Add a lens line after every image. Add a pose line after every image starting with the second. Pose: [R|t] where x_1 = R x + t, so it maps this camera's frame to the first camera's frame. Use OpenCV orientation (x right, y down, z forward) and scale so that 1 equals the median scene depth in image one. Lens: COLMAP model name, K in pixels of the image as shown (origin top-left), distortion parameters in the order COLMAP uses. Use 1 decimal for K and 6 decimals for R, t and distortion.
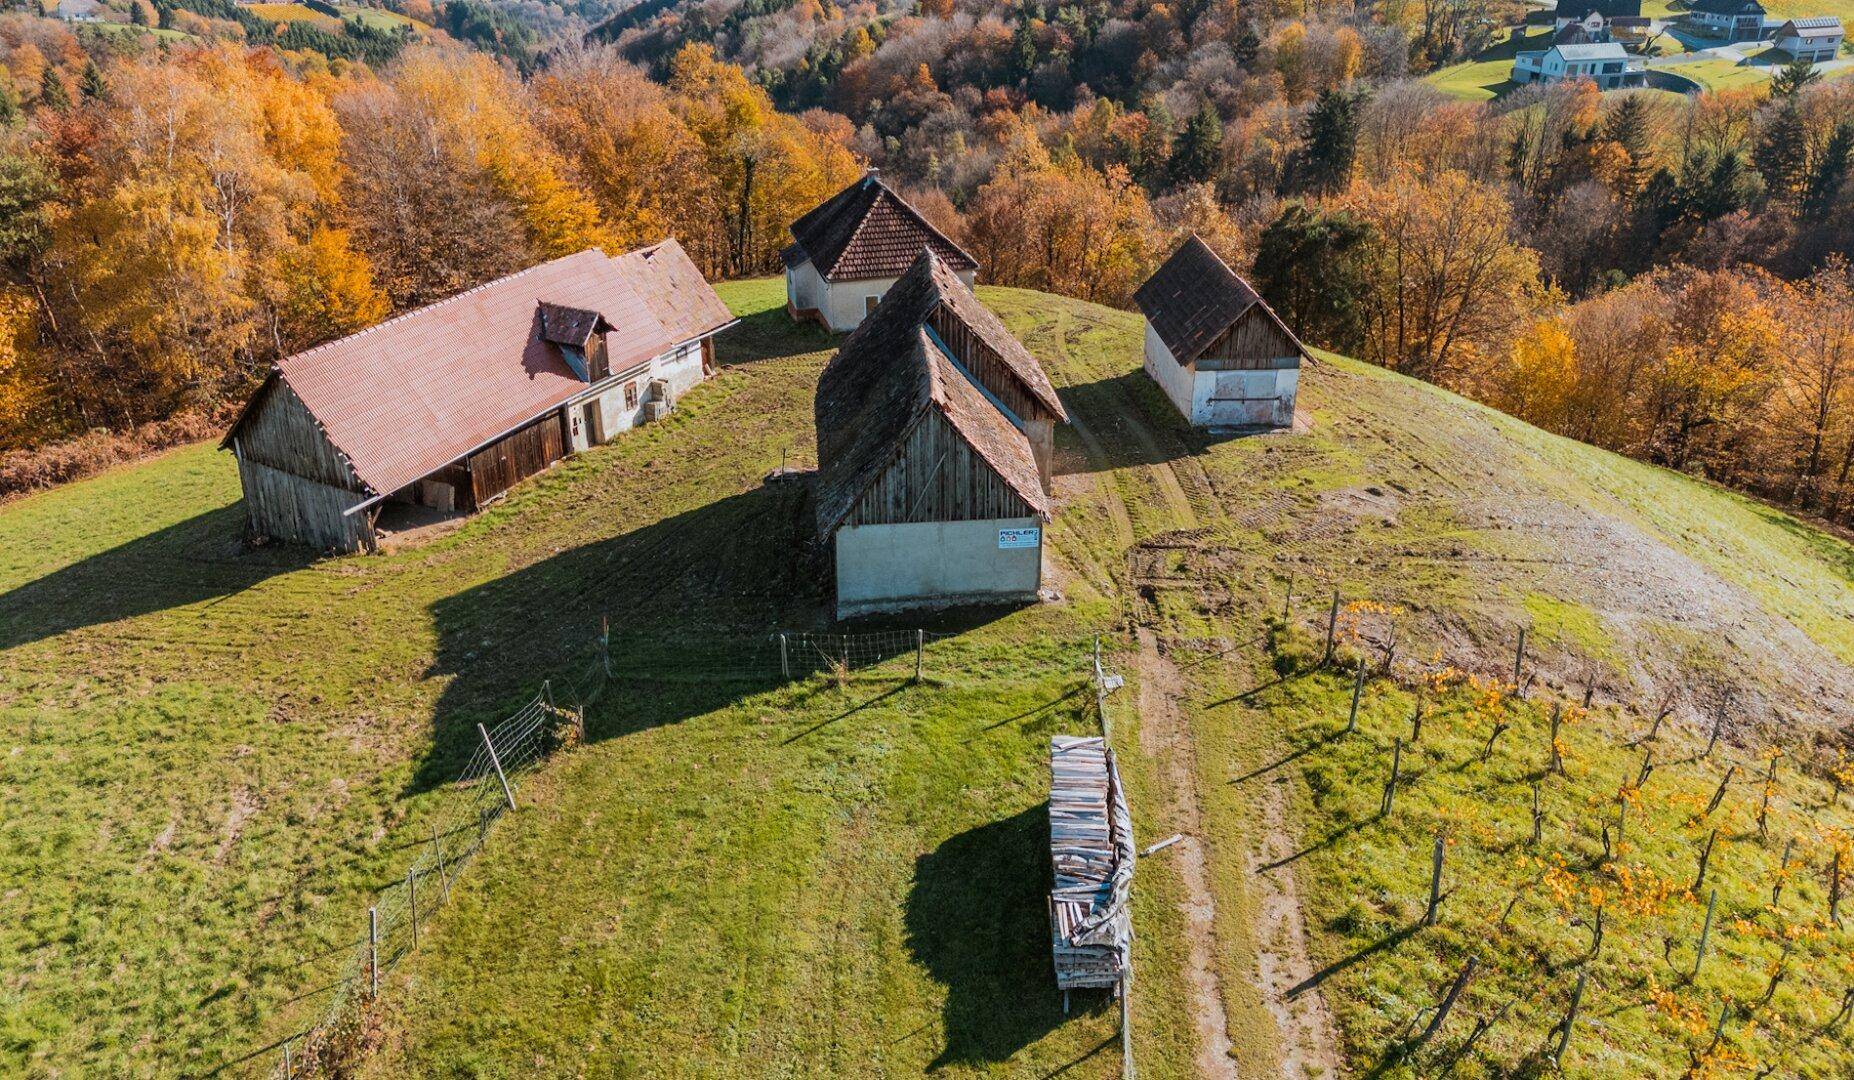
lens RADIAL K [[1378.5, 0, 928.7], [0, 1378.5, 526.6], [0, 0, 1]] dist [0.083369, -0.001339]
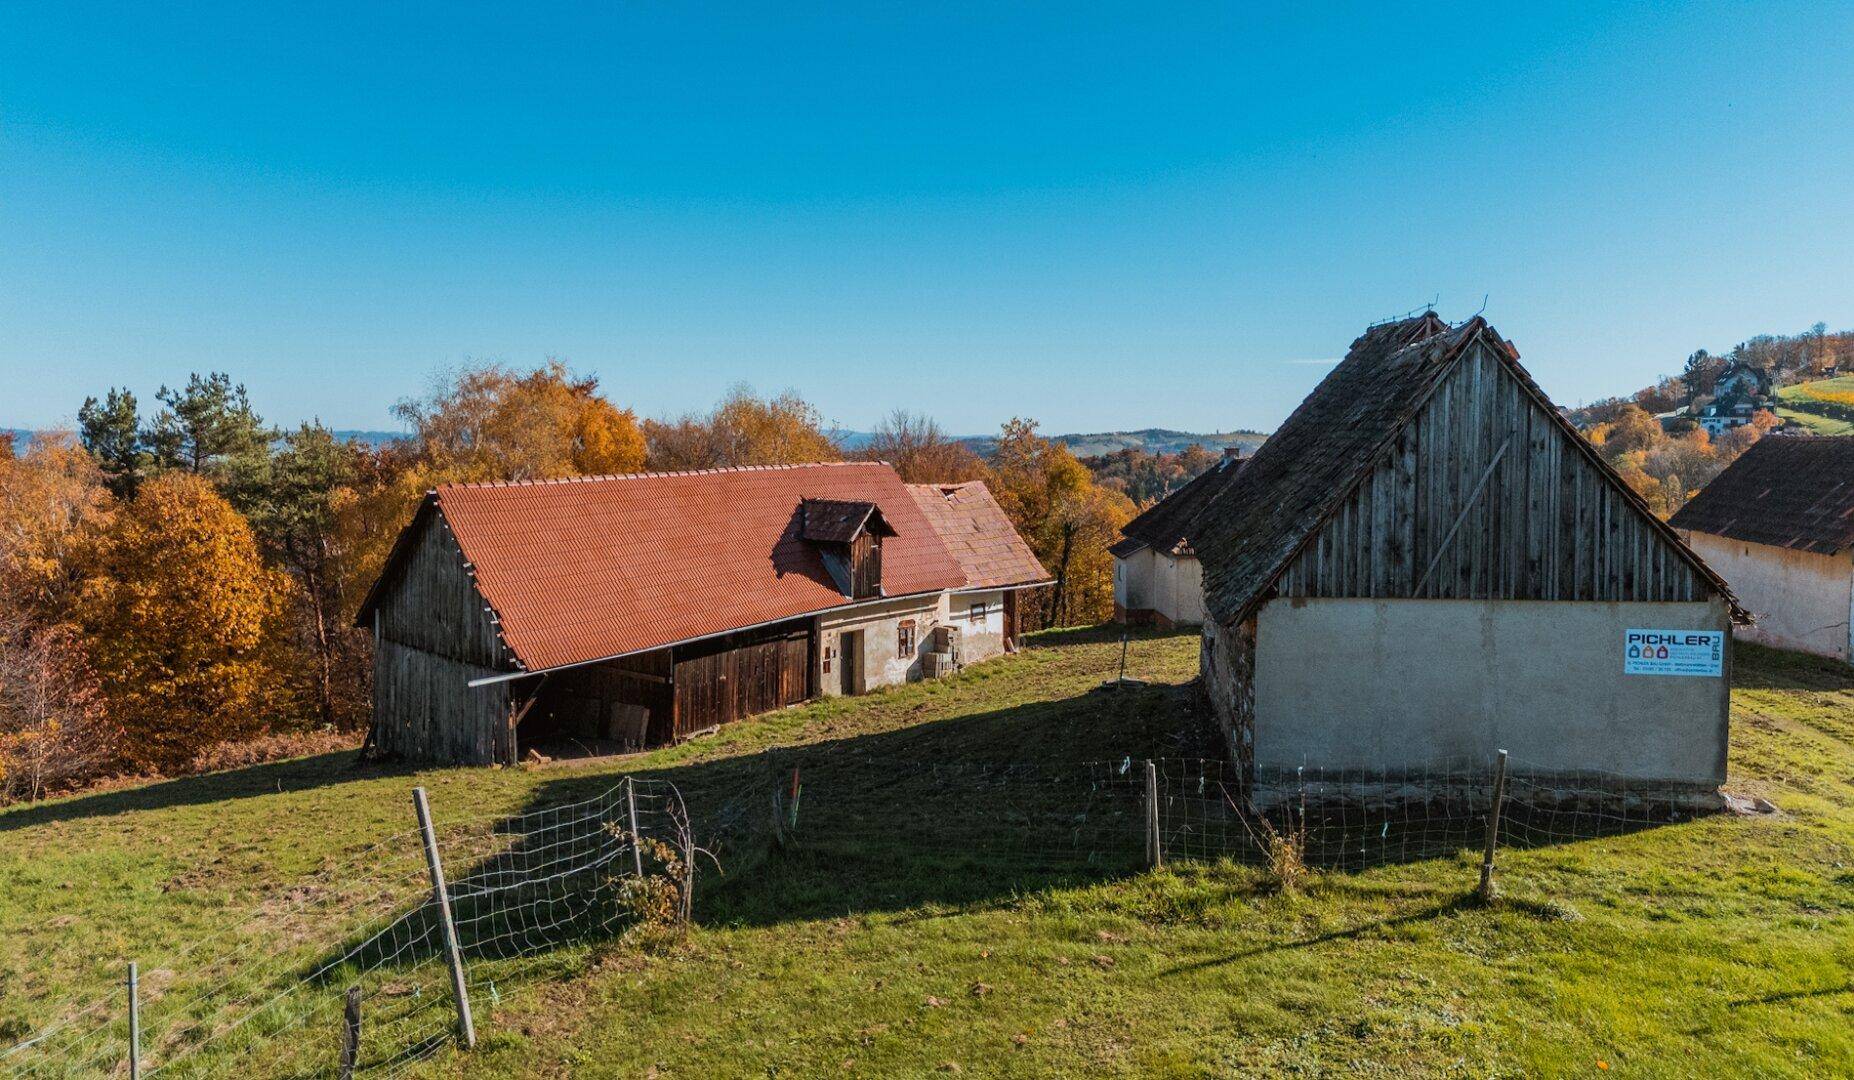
lens RADIAL K [[1366.7, 0, 921.0], [0, 1366.7, 538.6], [0, 0, 1]] dist [0.141308, -0.113178]
pose [[0.974421, 0.026127, -0.223205, -0.041517], [-0.101004, 0.938165, -0.331126, 0.085290], [0.200752, 0.345201, 0.916807, 0.282108]]
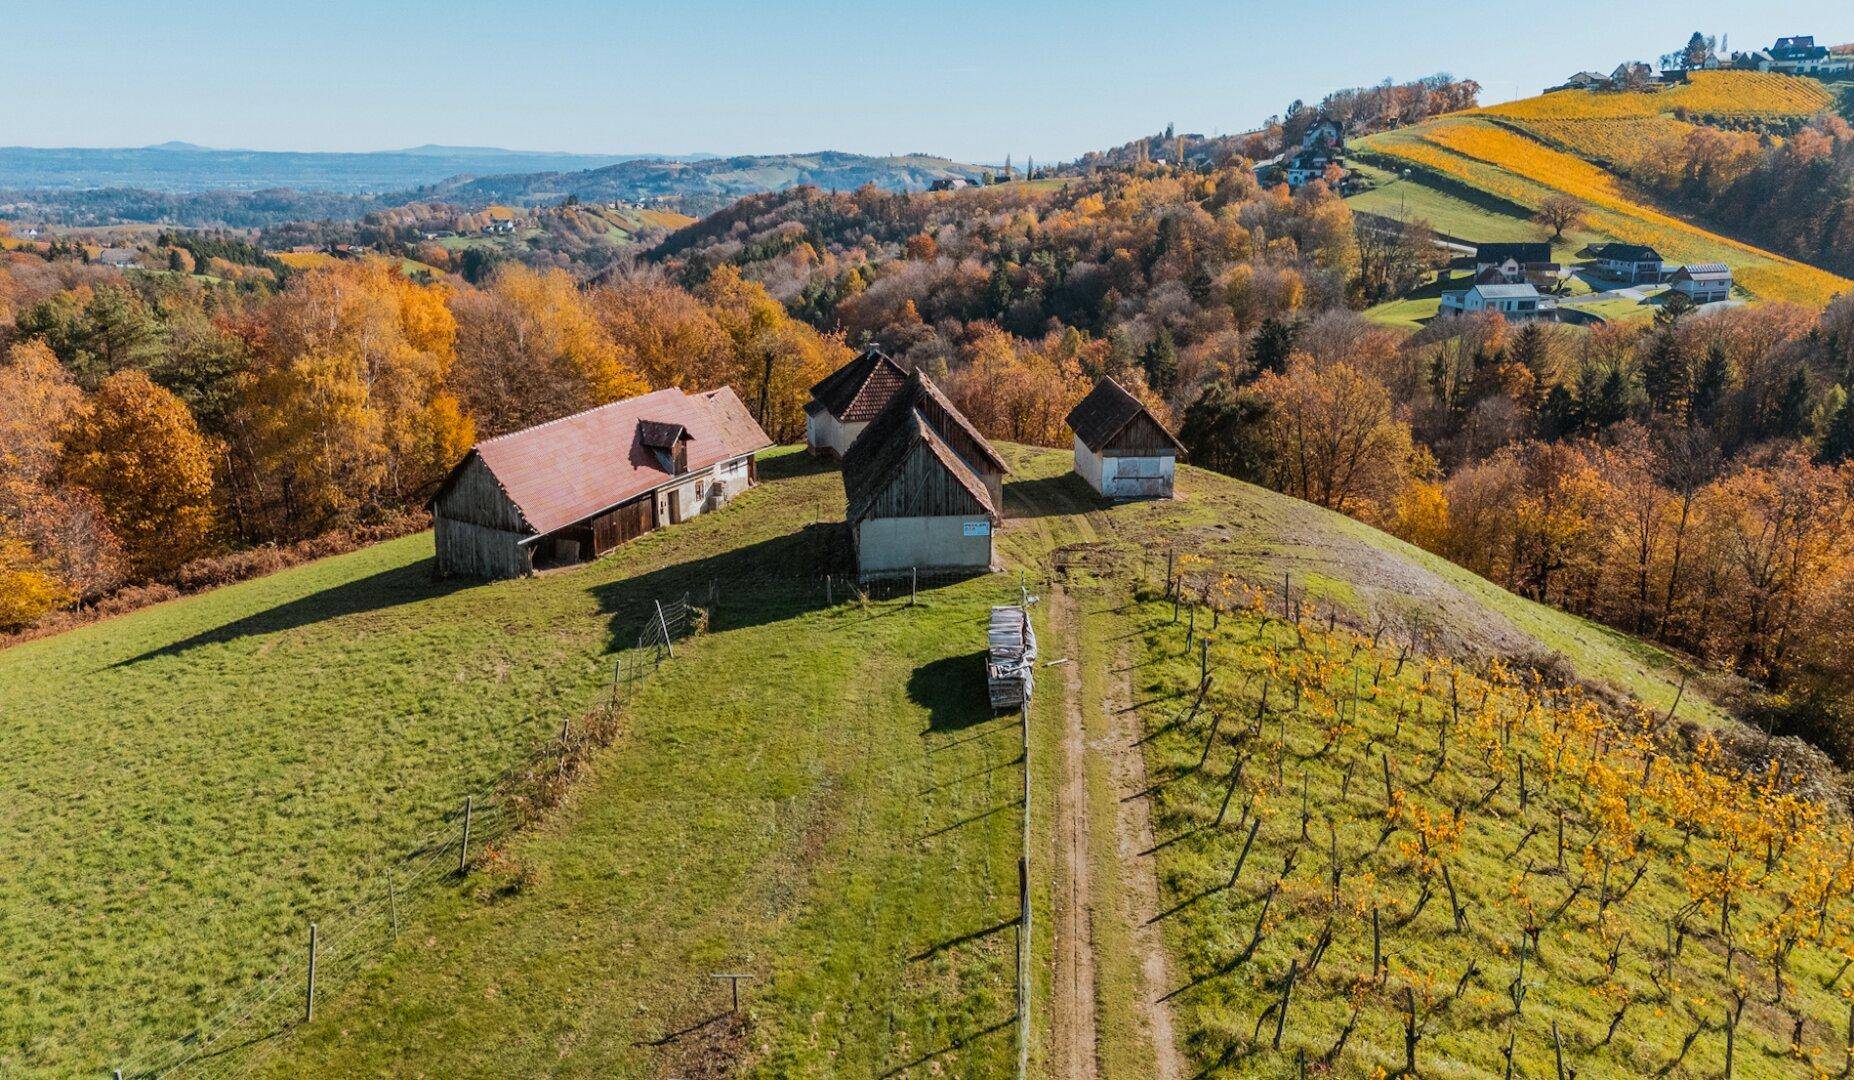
lens RADIAL K [[1368.7, 0, 927.0], [0, 1368.7, 540.0], [0, 0, 1]] dist [0.137023, -0.100367]
pose [[0.999954, 0.000085, 0.009637, -0.003320], [0.001397, 0.988126, -0.153641, 0.144952], [-0.009536, 0.153647, 0.988080, -0.299143]]
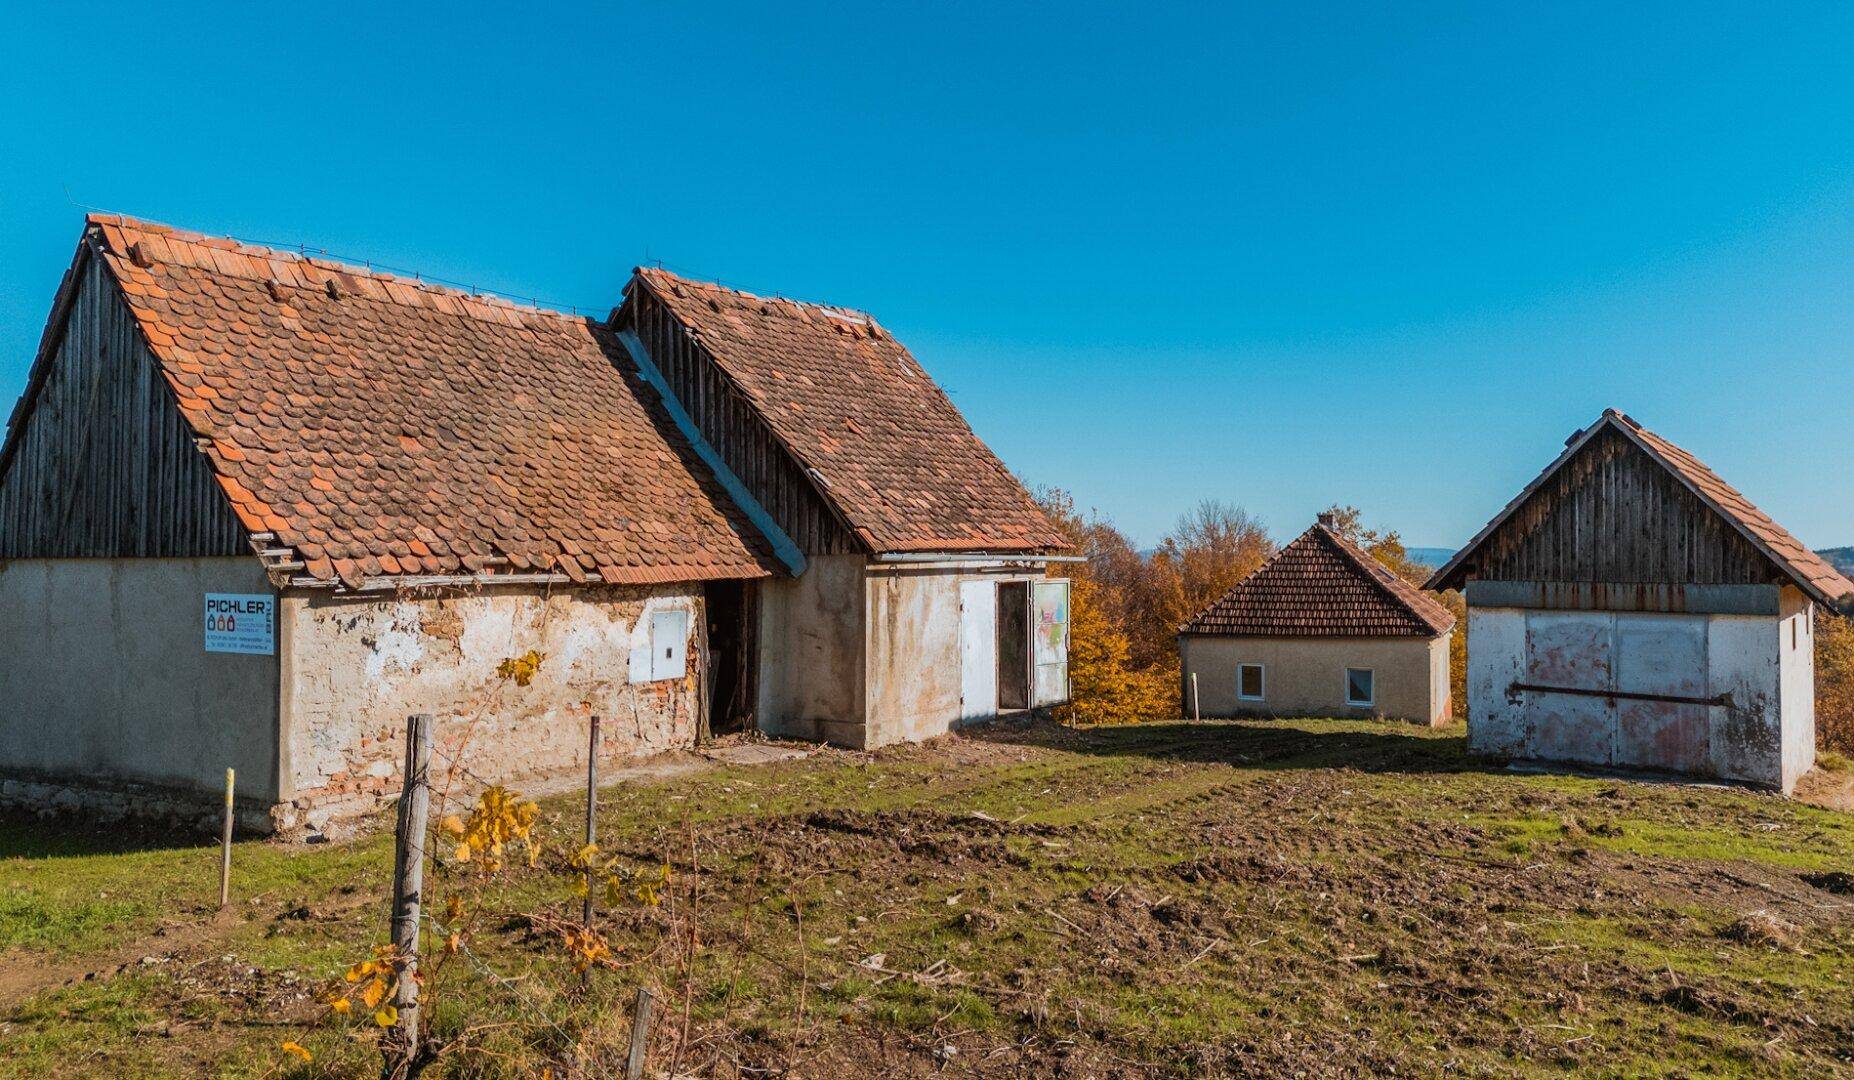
lens RADIAL K [[1378.5, 0, 928.7], [0, 1378.5, 526.6], [0, 0, 1]] dist [0.083369, -0.001339]
pose [[0.792884, -0.002263, -0.609368, 0.239094], [-0.260082, 0.903082, -0.341761, 0.035124], [0.551083, 0.429463, 0.715451, 0.461401]]
